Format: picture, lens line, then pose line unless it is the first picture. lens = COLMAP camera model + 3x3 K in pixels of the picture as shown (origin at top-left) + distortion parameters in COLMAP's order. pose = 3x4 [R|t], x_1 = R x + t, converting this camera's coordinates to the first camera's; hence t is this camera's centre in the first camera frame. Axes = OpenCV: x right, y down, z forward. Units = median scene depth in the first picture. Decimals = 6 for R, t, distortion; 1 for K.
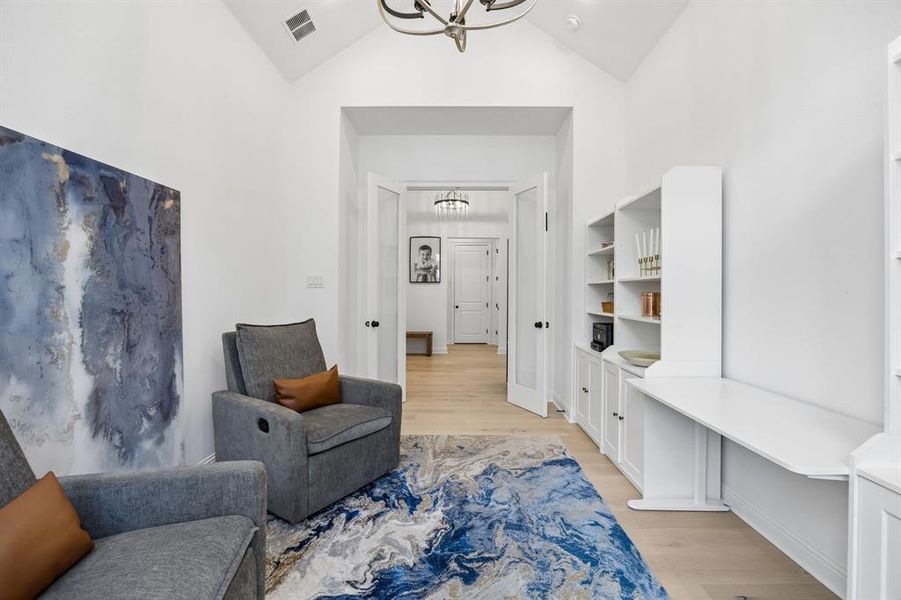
lens RADIAL K [[376.4, 0, 447.1], [0, 376.4, 296.2], [0, 0, 1]] dist [-0.008582, -0.000009]
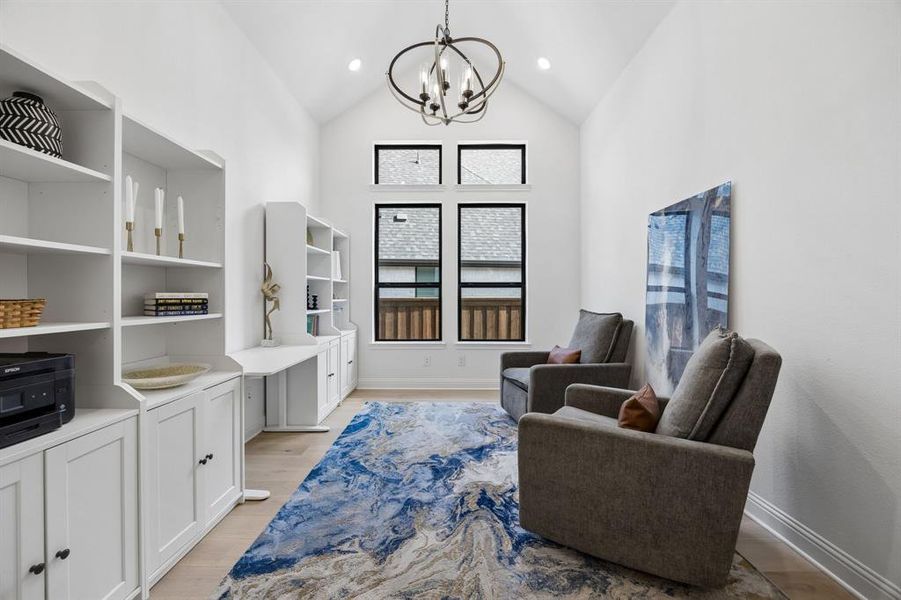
lens RADIAL K [[427.2, 0, 435.0], [0, 427.2, 296.7], [0, 0, 1]] dist [-0.001826, -0.000121]
pose [[-0.999934, -0.006782, 0.009273, 0.029561], [-0.006705, 0.999944, 0.008235, 0.011611], [-0.009328, 0.008172, -0.999923, 1.893171]]
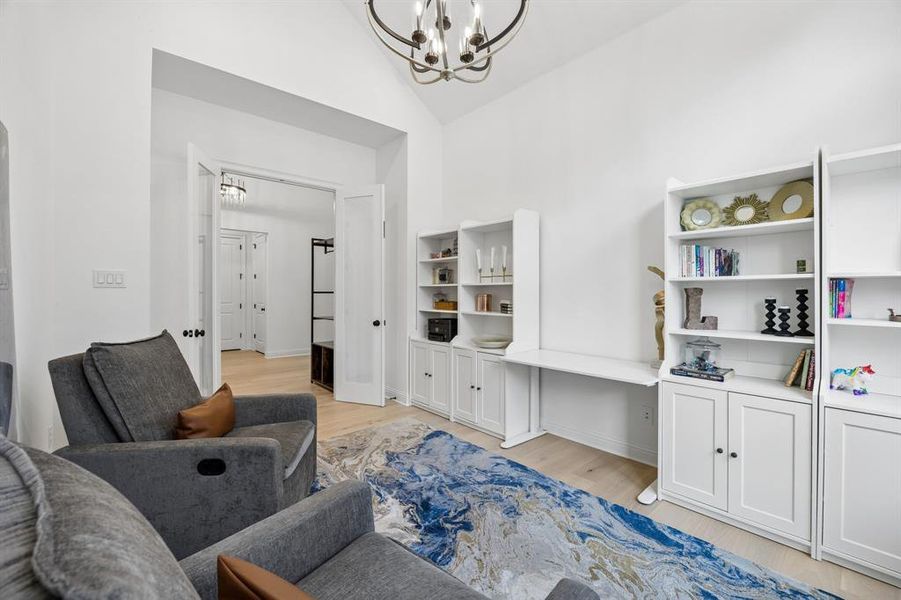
lens RADIAL K [[376.4, 0, 447.1], [0, 376.4, 296.2], [0, 0, 1]] dist [-0.008582, -0.000009]
pose [[0.754601, -0.008139, 0.656133, -0.518323], [0.005253, 0.999966, 0.006363, -0.012290], [-0.656163, -0.001355, 0.754618, 0.070396]]
